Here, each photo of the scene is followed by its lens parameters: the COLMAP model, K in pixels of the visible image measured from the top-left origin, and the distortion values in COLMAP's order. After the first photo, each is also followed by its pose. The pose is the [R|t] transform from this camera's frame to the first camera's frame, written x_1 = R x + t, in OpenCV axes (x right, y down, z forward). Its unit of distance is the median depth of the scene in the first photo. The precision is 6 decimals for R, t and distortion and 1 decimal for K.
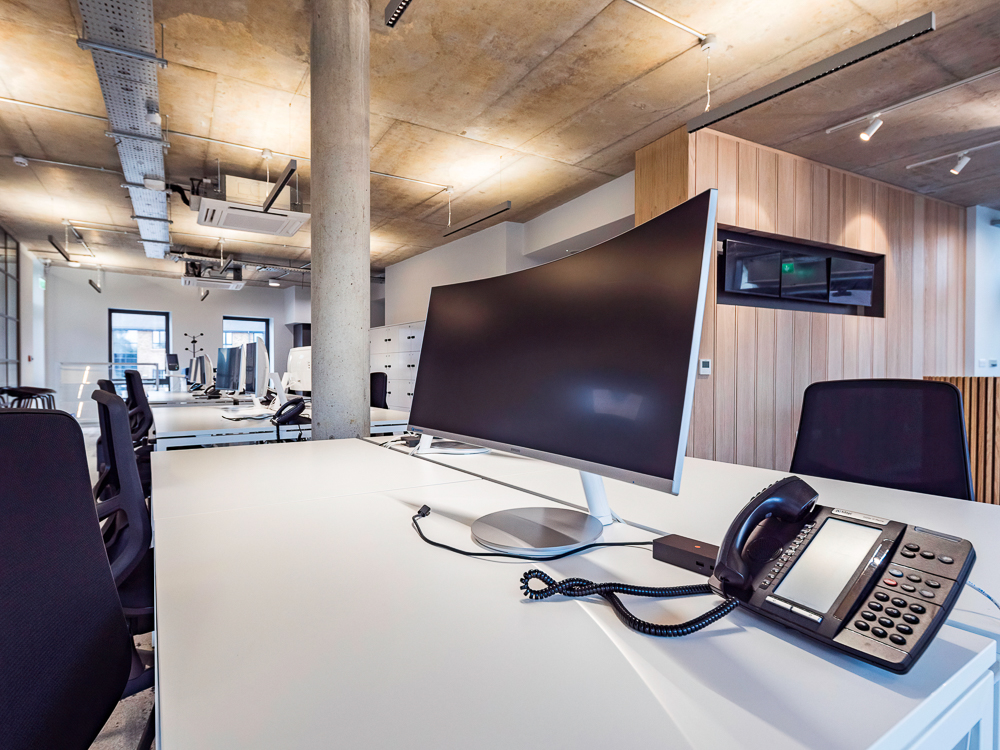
lens RADIAL K [[525.9, 0, 495.6], [0, 525.9, 377.5], [0, 0, 1]] dist [0.003844, -0.001185]
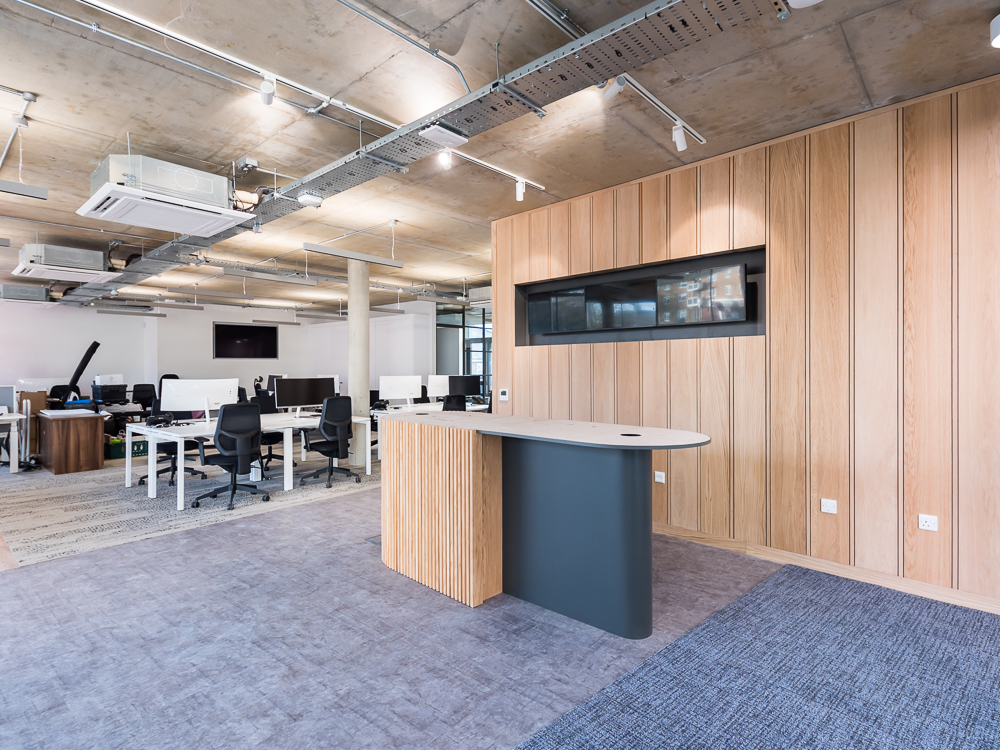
lens RADIAL K [[525.9, 0, 501.1], [0, 525.9, 370.4], [0, 0, 1]] dist [0.003844, -0.001185]
pose [[0.292047, -0.000583, -0.956404, 1.518149], [-0.012326, 0.999914, -0.004374, -0.069745], [0.956324, 0.013066, 0.292015, 0.544584]]
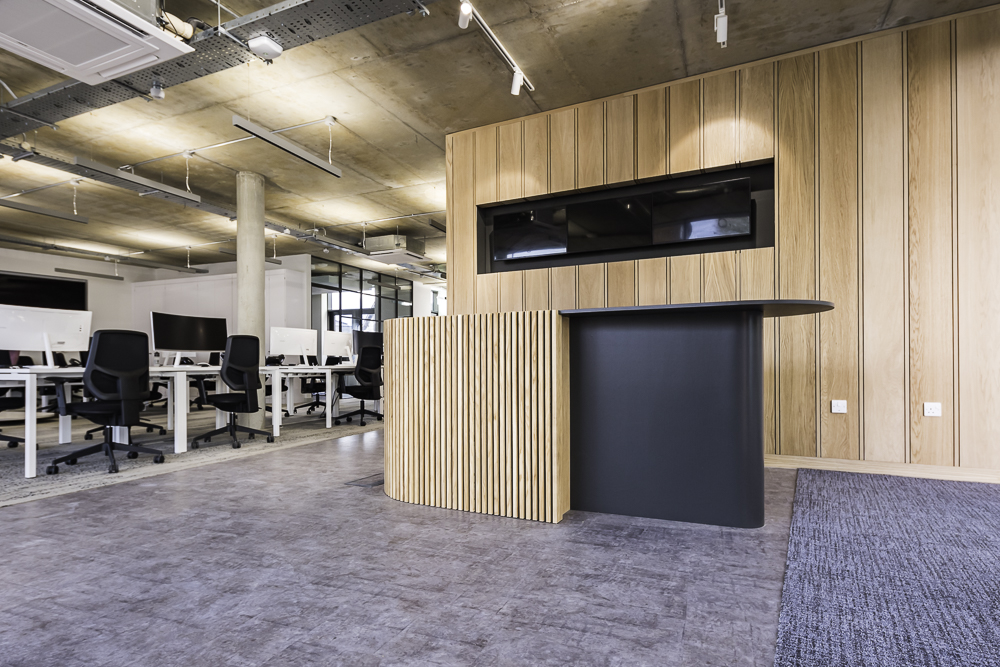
lens RADIAL K [[538.0, 0, 500.1], [0, 538.0, 362.2], [0, 0, 1]] dist [0.005475, -0.002358]
pose [[0.572238, -0.008580, -0.820043, 1.306970], [-0.007820, 0.999843, -0.015918, 0.065028], [0.820051, 0.015522, 0.572081, 0.338045]]
